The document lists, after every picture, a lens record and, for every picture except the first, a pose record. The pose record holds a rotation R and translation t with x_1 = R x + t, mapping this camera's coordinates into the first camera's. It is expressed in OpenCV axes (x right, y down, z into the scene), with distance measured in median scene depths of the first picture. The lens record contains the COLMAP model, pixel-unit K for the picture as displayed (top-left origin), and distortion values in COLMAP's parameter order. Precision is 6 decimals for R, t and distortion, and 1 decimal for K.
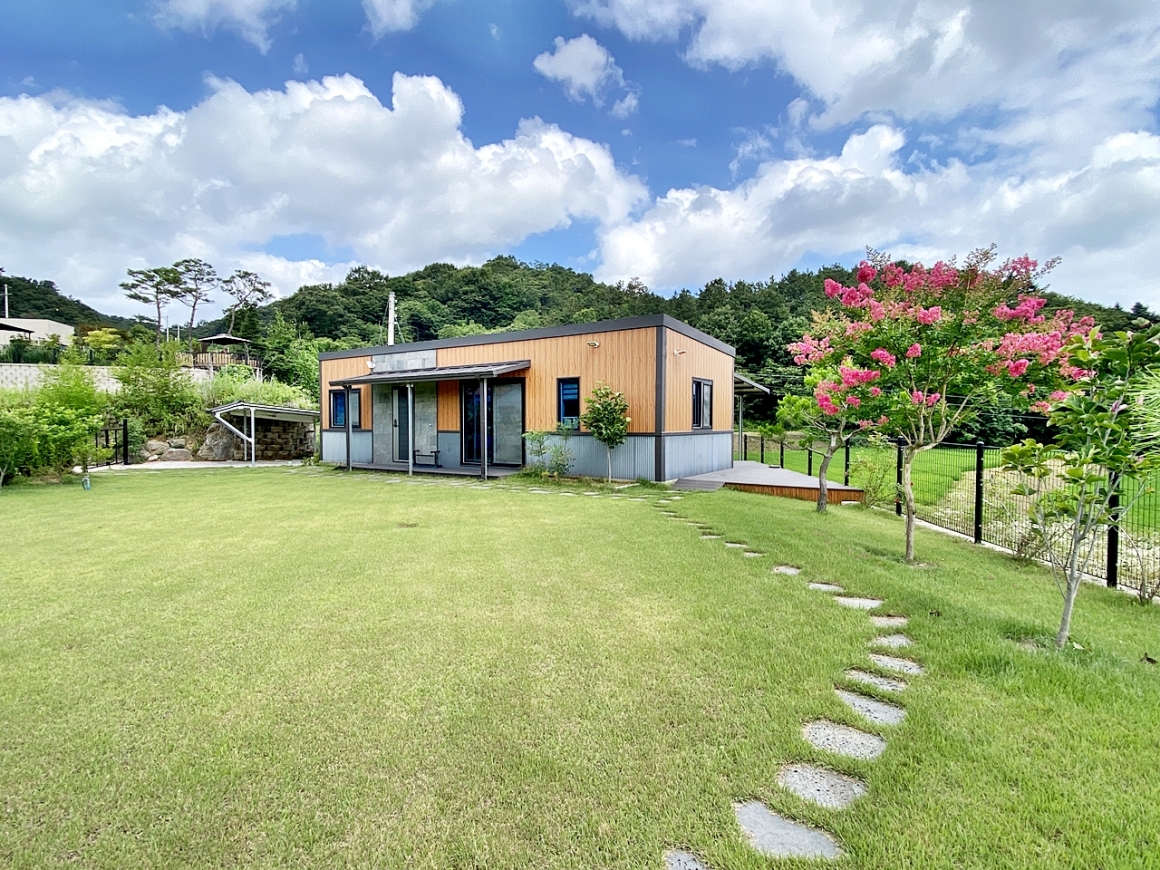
lens RADIAL K [[571.5, 0, 580.0], [0, 571.5, 435.0], [0, 0, 1]] dist [0.028303, -0.000644]
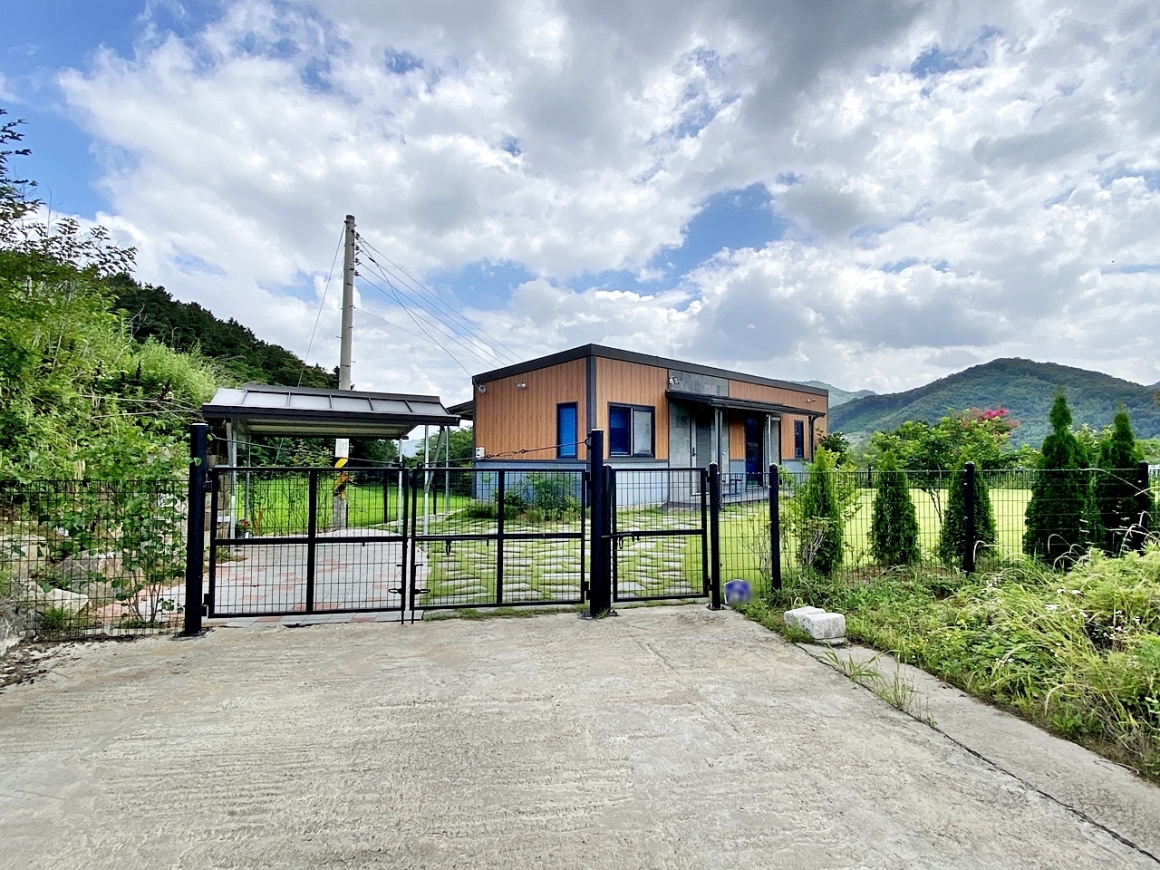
lens RADIAL K [[569.6, 0, 580.0], [0, 569.6, 435.0], [0, 0, 1]] dist [-0.000944, -0.000467]
pose [[0.188157, 0.035204, 0.981508, -1.199559], [0.021718, 0.998964, -0.039994, -0.014677], [-0.981899, 0.028842, 0.187198, 0.989135]]
